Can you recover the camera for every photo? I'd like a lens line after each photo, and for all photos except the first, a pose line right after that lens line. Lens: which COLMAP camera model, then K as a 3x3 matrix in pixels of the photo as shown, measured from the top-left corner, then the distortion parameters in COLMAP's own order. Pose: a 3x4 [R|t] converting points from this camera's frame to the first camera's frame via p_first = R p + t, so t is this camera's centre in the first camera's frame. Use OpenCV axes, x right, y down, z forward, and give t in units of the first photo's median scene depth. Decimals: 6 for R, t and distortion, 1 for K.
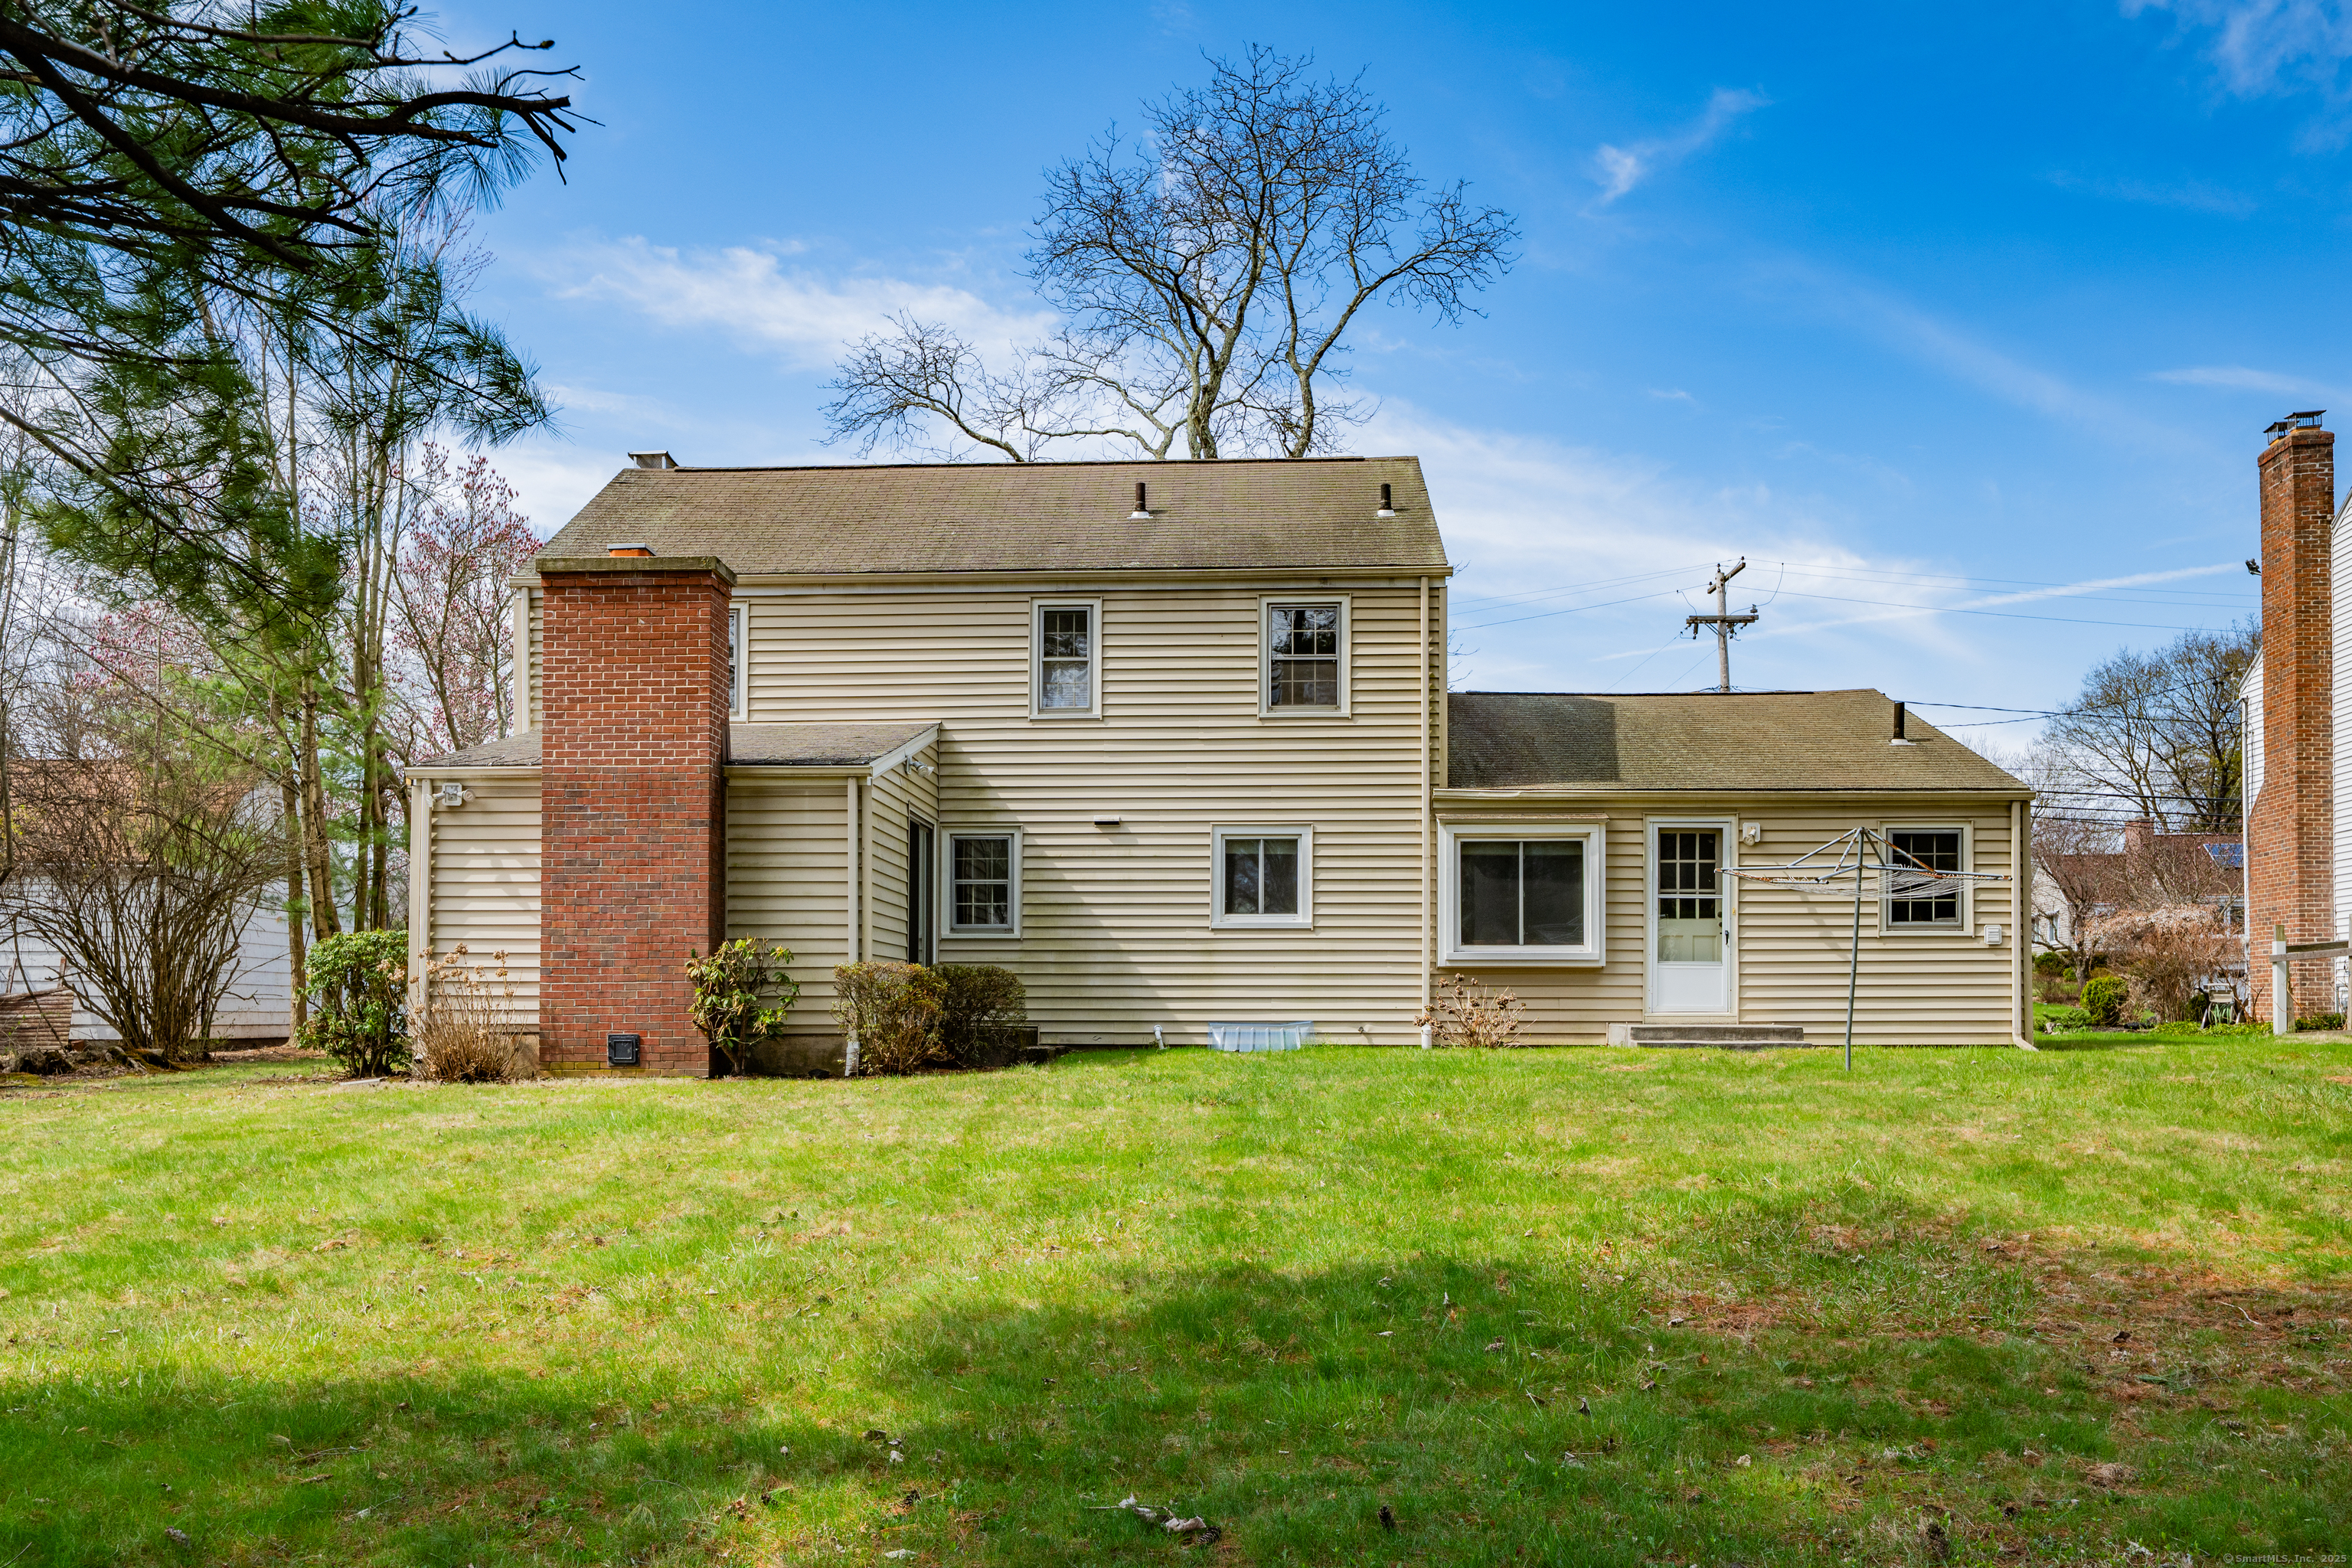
lens RADIAL K [[1612.4, 0, 1175.8], [0, 1612.4, 779.3], [0, 0, 1]] dist [0.006699, 0.000708]
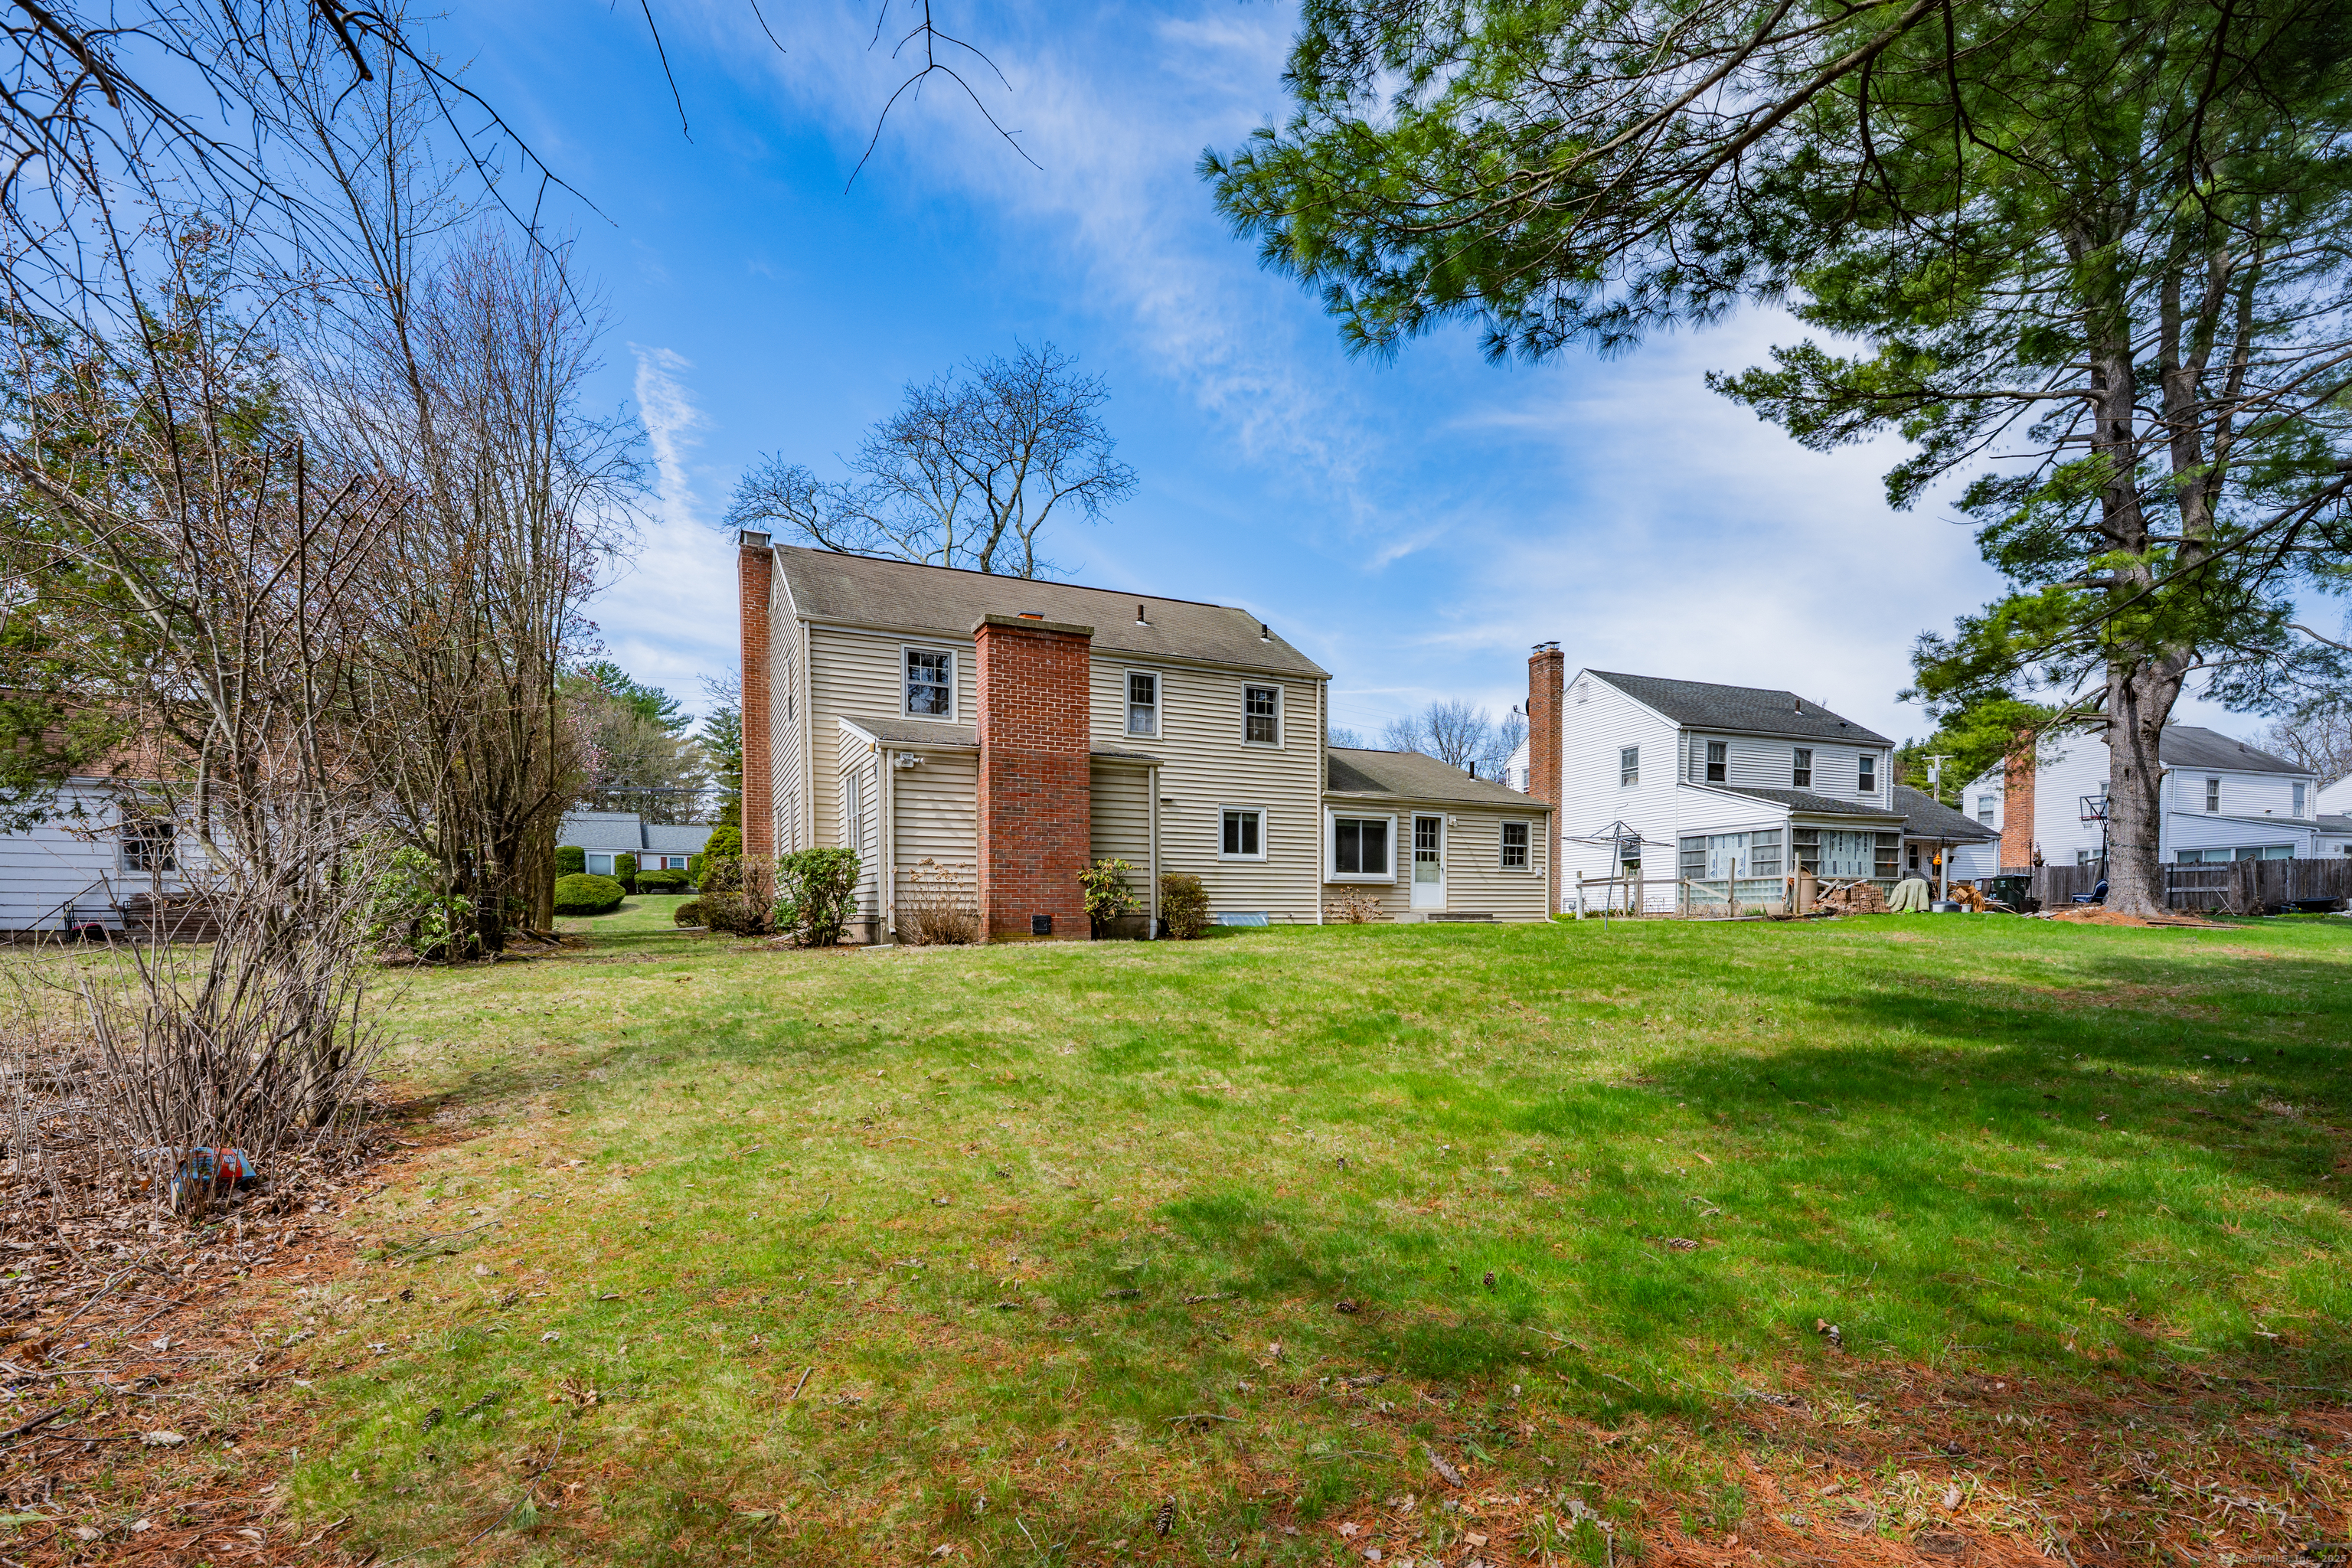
lens RADIAL K [[962.5, 0, 1164.1], [0, 962.5, 788.3], [0, 0, 1]] dist [-0.001199, -0.000242]
pose [[0.897623, 0.056313, 0.437152, -0.510561], [-0.058558, 0.998249, -0.008352, 0.023917], [-0.436857, -0.018102, 0.899349, 0.058499]]
